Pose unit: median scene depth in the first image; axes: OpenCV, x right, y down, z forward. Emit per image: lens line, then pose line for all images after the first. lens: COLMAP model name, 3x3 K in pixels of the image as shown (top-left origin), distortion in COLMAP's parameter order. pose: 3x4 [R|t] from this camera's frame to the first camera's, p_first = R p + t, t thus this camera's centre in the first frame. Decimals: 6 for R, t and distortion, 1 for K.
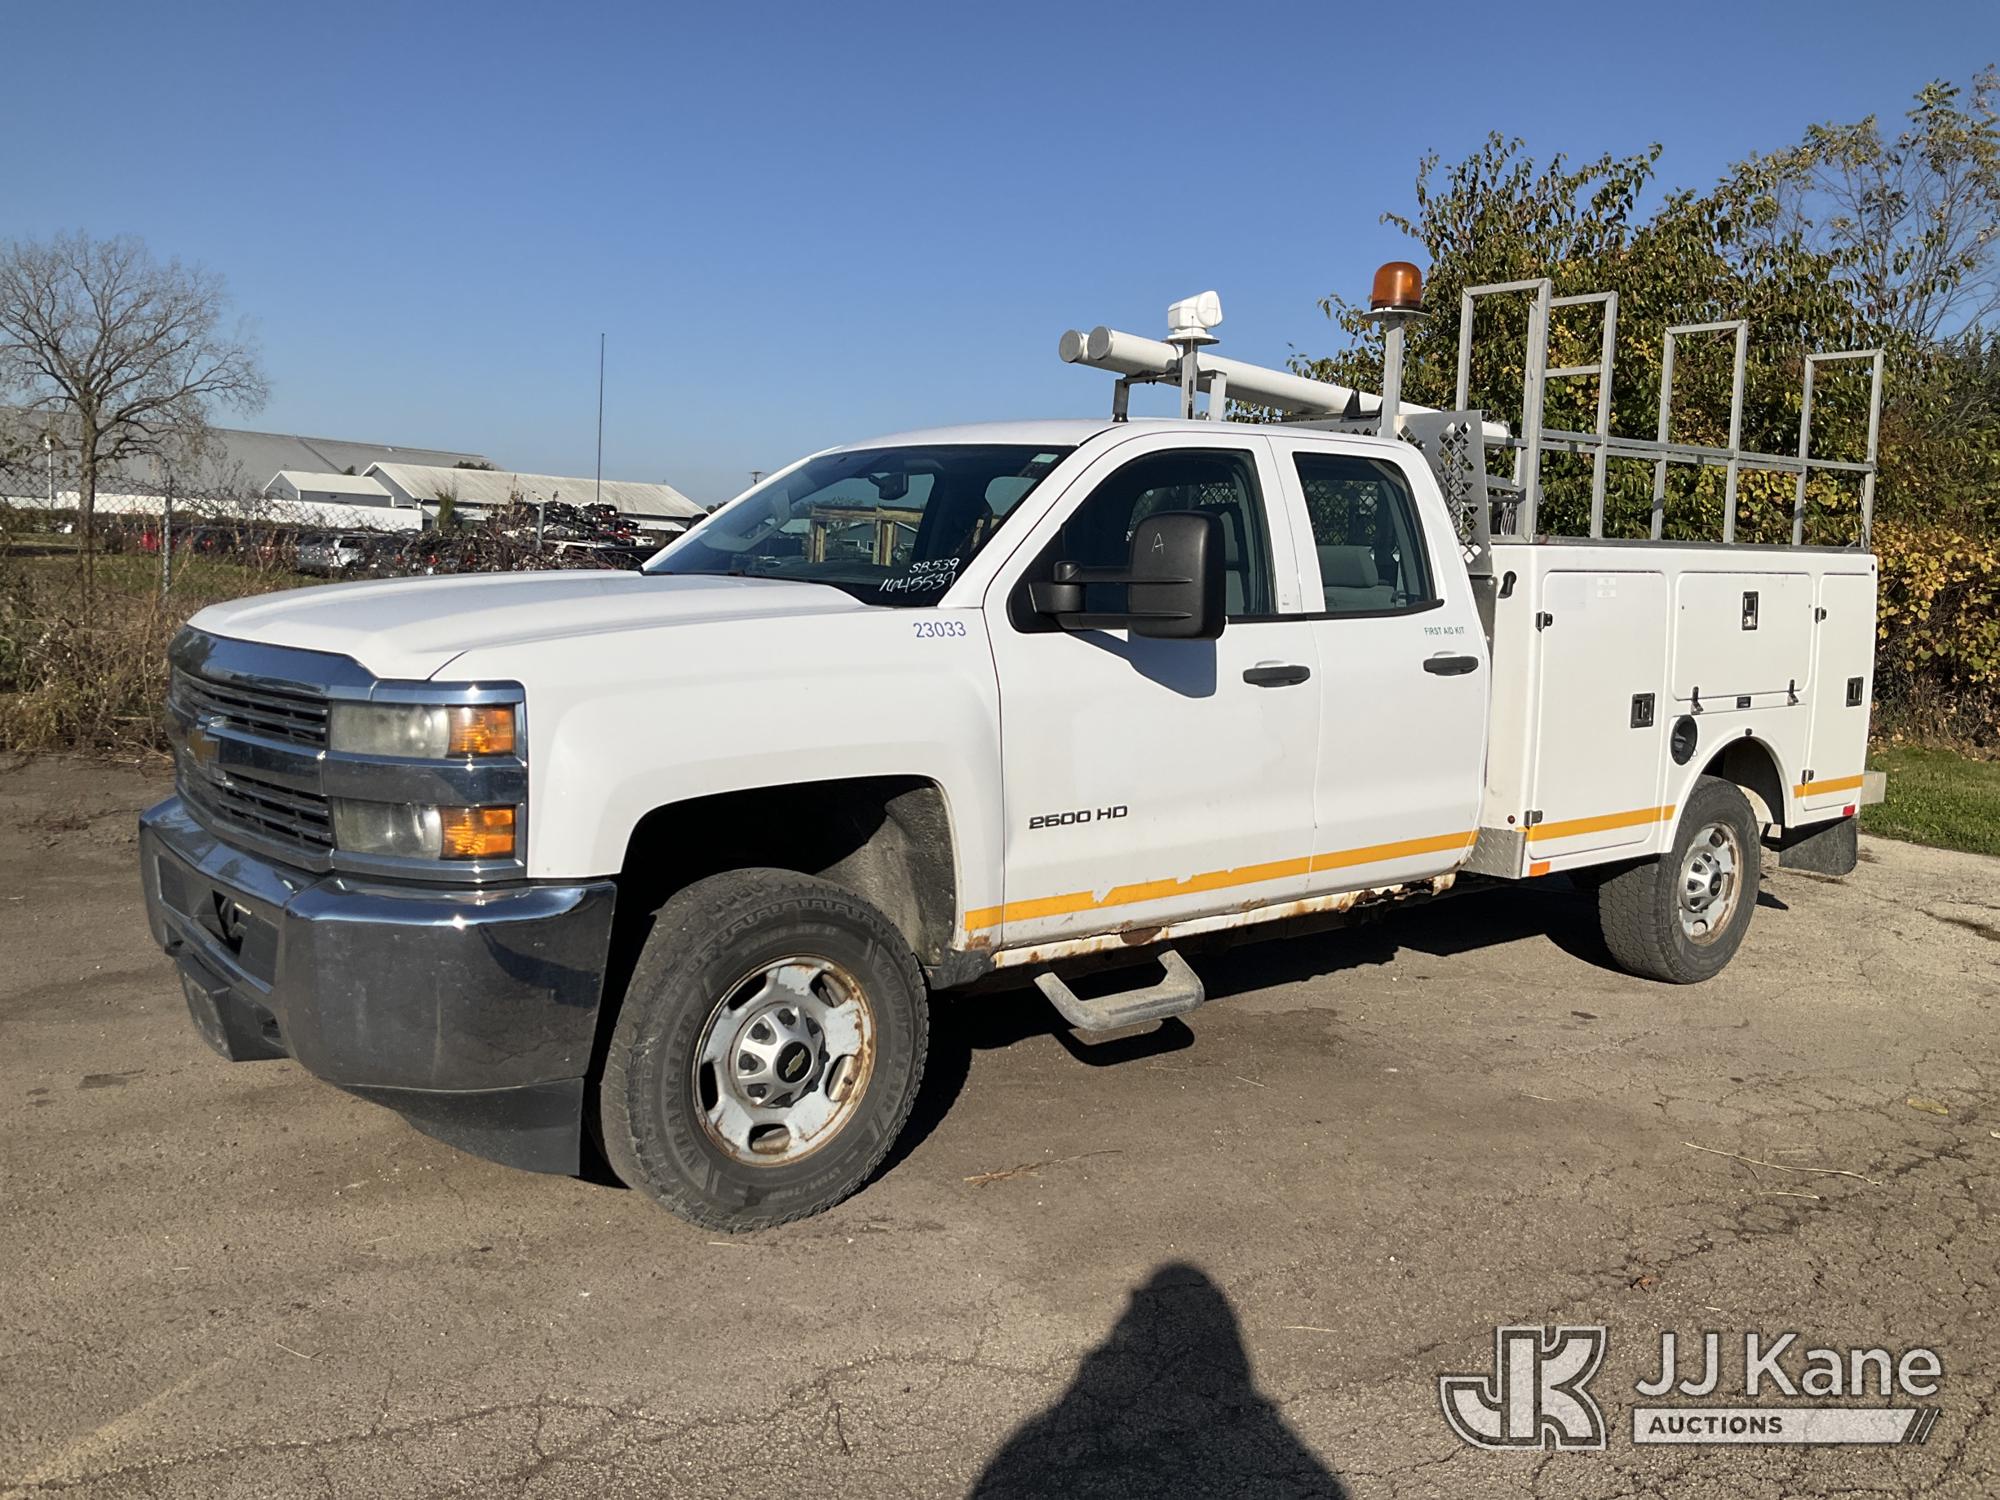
lens RADIAL K [[1488.8, 0, 988.7], [0, 1488.8, 753.9], [0, 0, 1]] dist [0.015938, -0.037727]
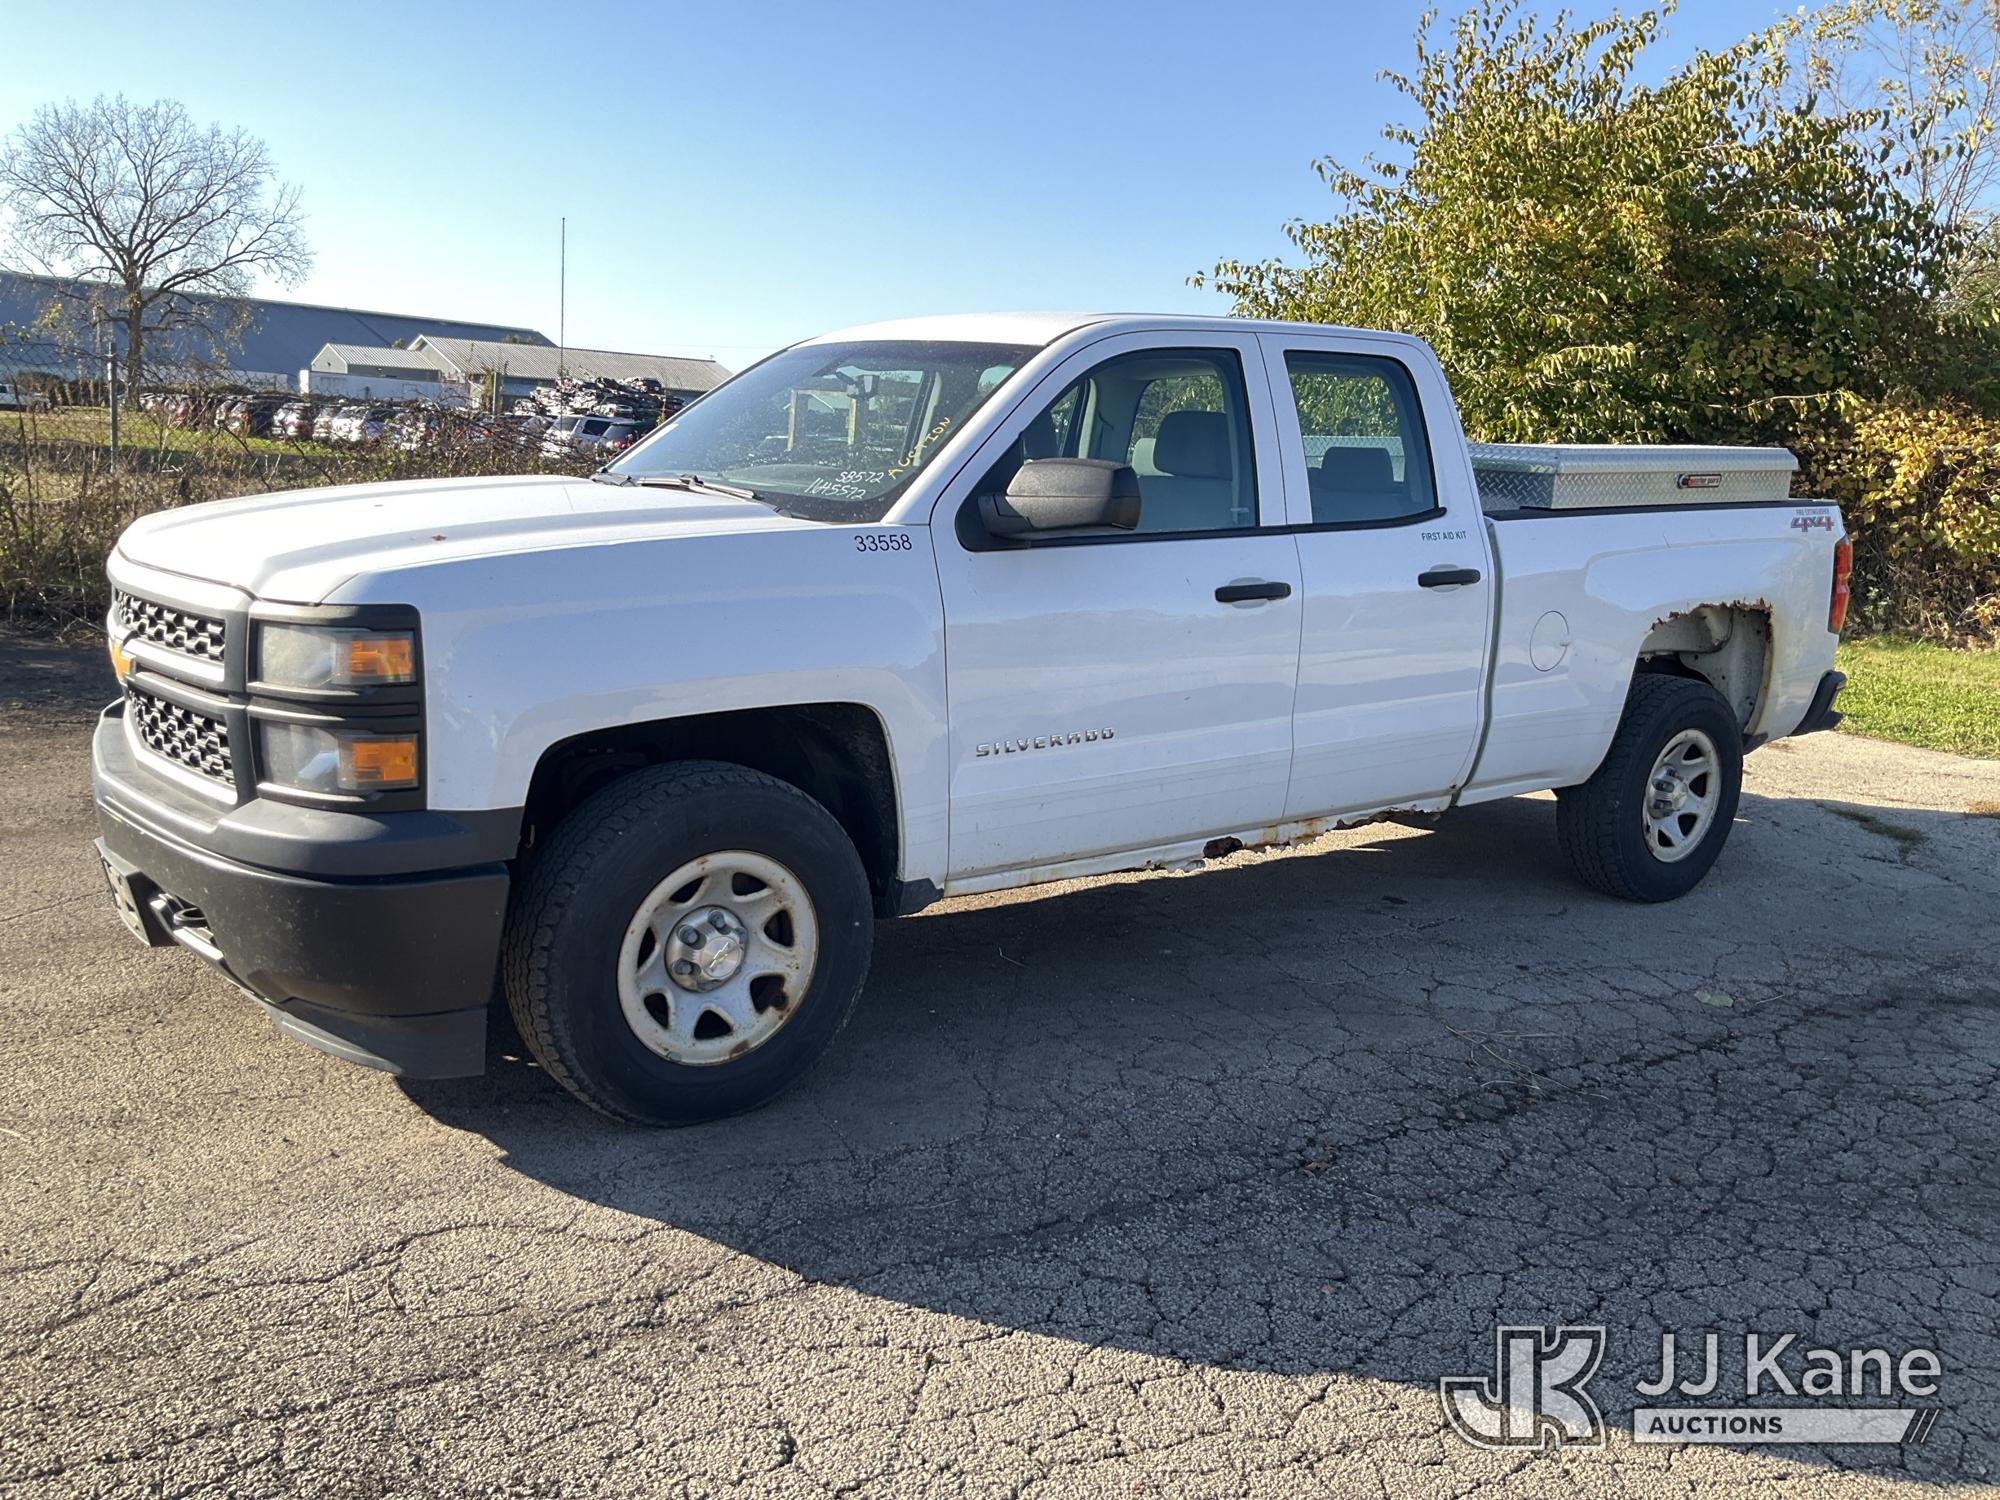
lens RADIAL K [[1488.8, 0, 1005.3], [0, 1488.8, 746.1], [0, 0, 1]] dist [0.015938, -0.037727]
pose [[0.999524, 0.012717, -0.028105, 0.179737], [-0.010628, 0.997258, 0.073239, 0.004958], [0.028960, -0.072906, 0.996918, 0.021817]]
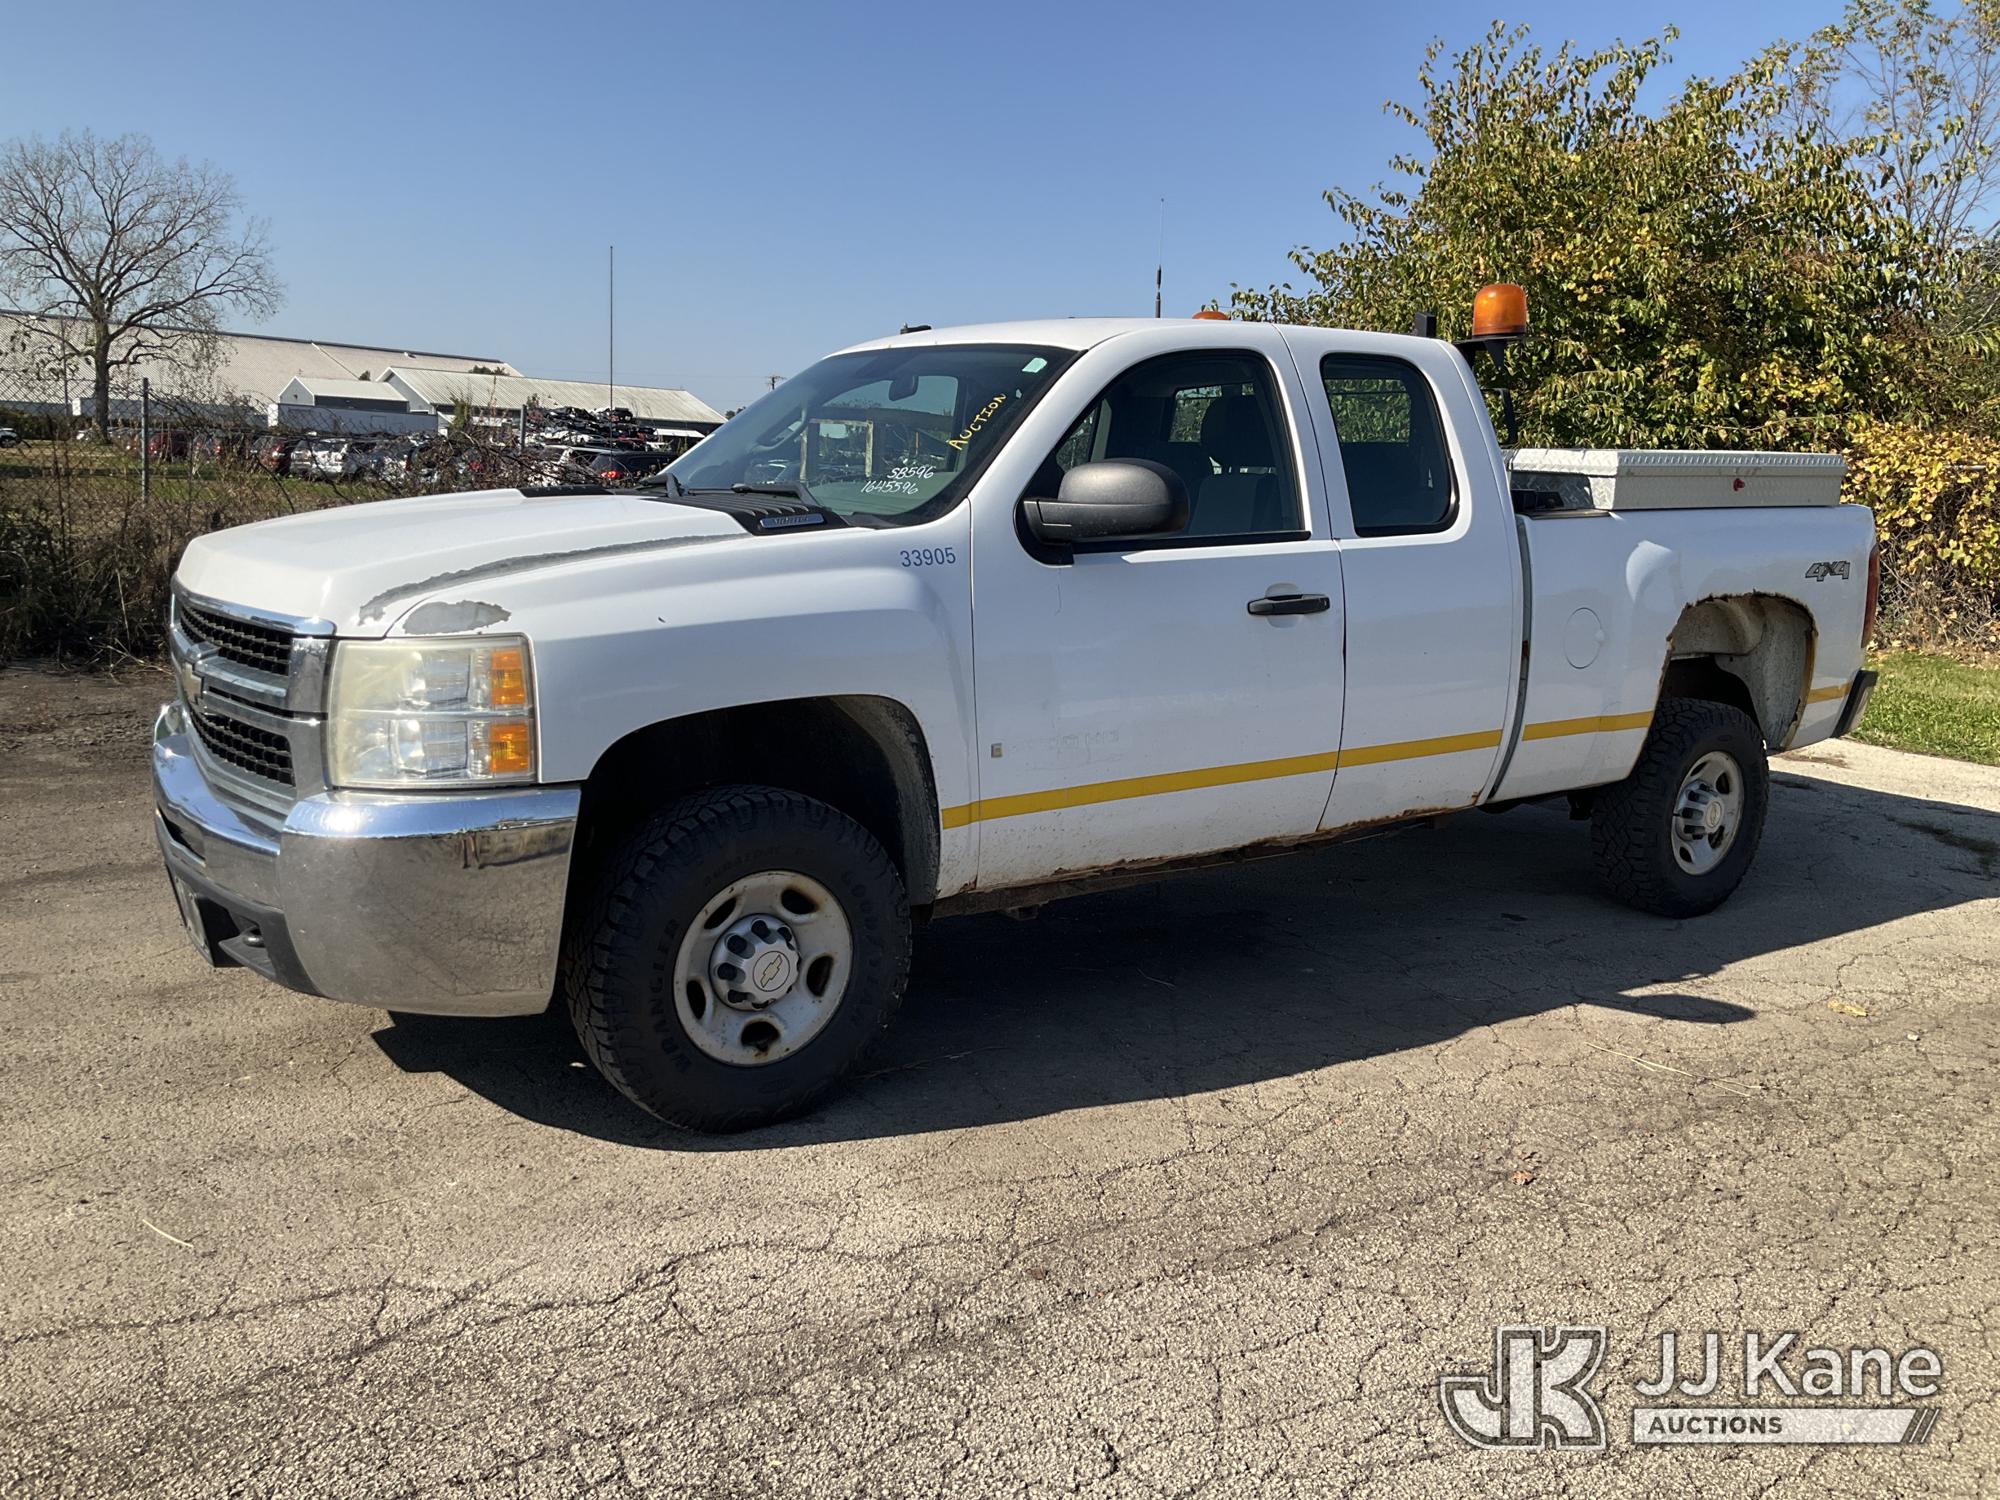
lens RADIAL K [[1488.8, 0, 994.6], [0, 1488.8, 752.9], [0, 0, 1]] dist [0.015938, -0.037727]
pose [[0.999919, 0.000950, -0.012673, 0.068694], [-0.000182, 0.998172, 0.060441, 0.005467], [0.012707, -0.060434, 0.998091, 0.005767]]
